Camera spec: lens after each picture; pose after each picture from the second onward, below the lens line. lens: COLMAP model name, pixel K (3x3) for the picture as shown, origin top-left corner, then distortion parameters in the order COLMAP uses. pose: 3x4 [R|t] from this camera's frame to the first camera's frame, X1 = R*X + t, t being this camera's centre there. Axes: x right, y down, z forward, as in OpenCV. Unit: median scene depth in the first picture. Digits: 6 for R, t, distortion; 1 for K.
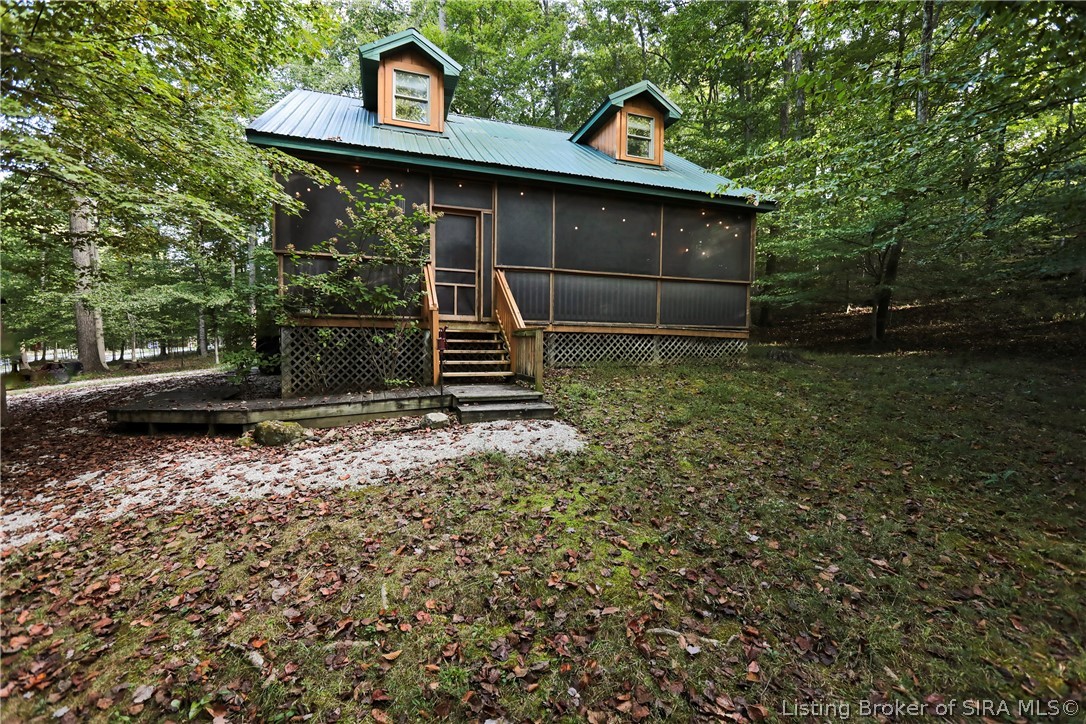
lens RADIAL K [[481.3, 0, 541.1], [0, 481.3, 361.6], [0, 0, 1]] dist [-0.000398, 0.000776]
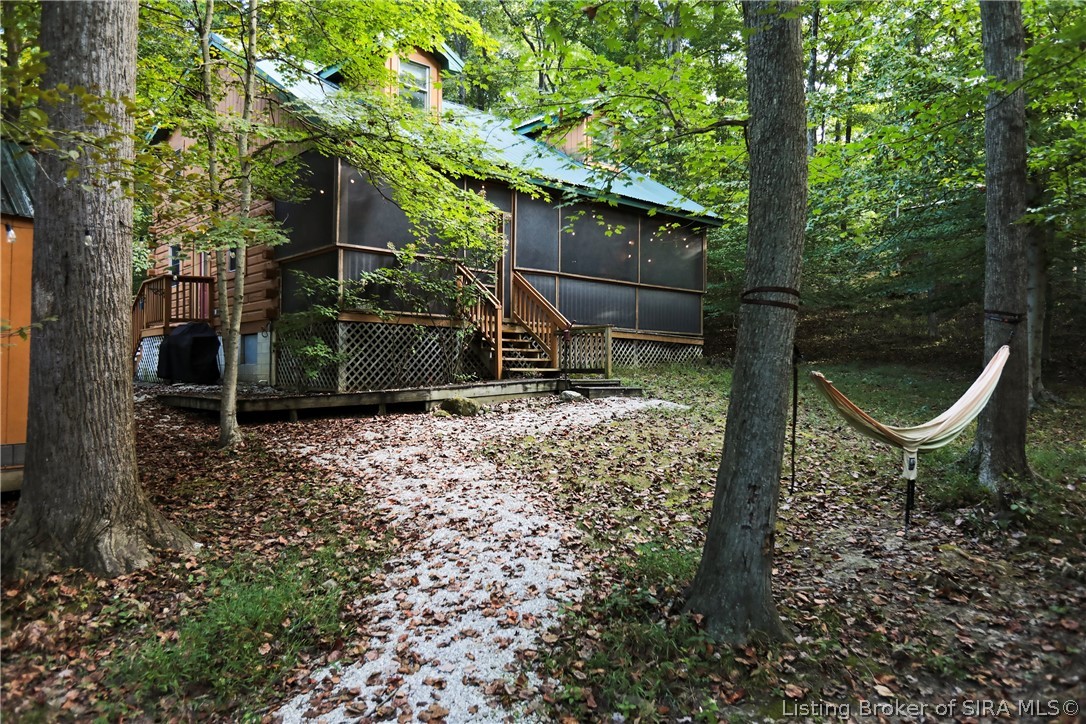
lens RADIAL K [[791.1, 0, 540.0], [0, 791.1, 361.6], [0, 0, 1]] dist [-0.002964, 0.005387]
pose [[0.919046, -0.000199, 0.394150, -0.669692], [0.024660, 0.998070, -0.056997, 0.090287], [-0.393378, 0.062103, 0.917277, -0.509776]]
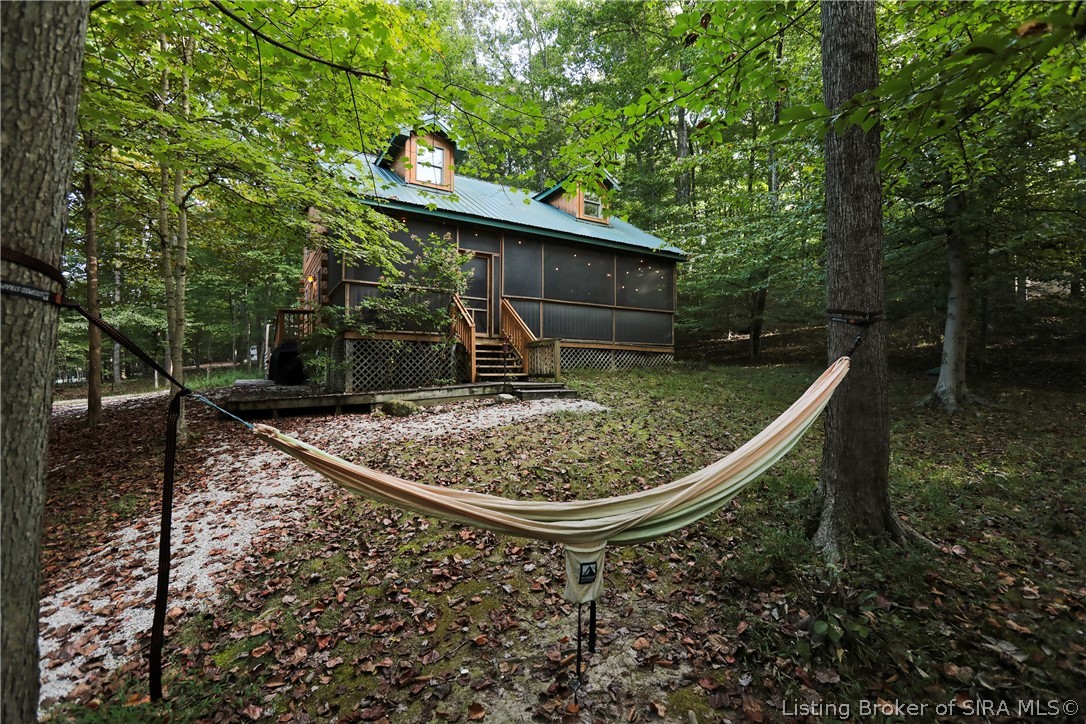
lens RADIAL K [[481.3, 0, 542.1], [0, 481.3, 359.3], [0, 0, 1]] dist [-0.000398, 0.000776]
pose [[0.976973, -0.005099, 0.213300, -0.259442], [0.020100, 0.997468, -0.068215, 0.064440], [-0.212412, 0.070932, 0.974602, -0.281999]]
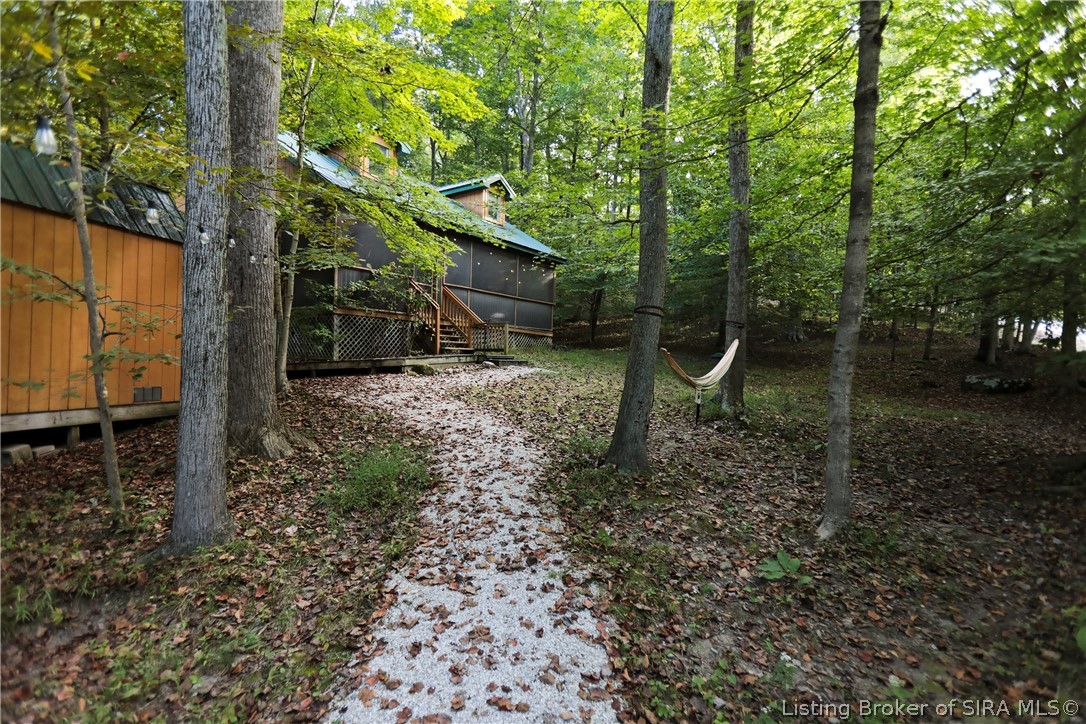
lens RADIAL K [[535.2, 0, 541.7], [0, 535.2, 365.4], [0, 0, 1]] dist [-0.002119, 0.000032]
pose [[0.804047, -0.000172, 0.594566, -0.844927], [0.014722, 0.999699, -0.019619, 0.105703], [-0.594383, 0.024527, 0.803808, -0.576746]]
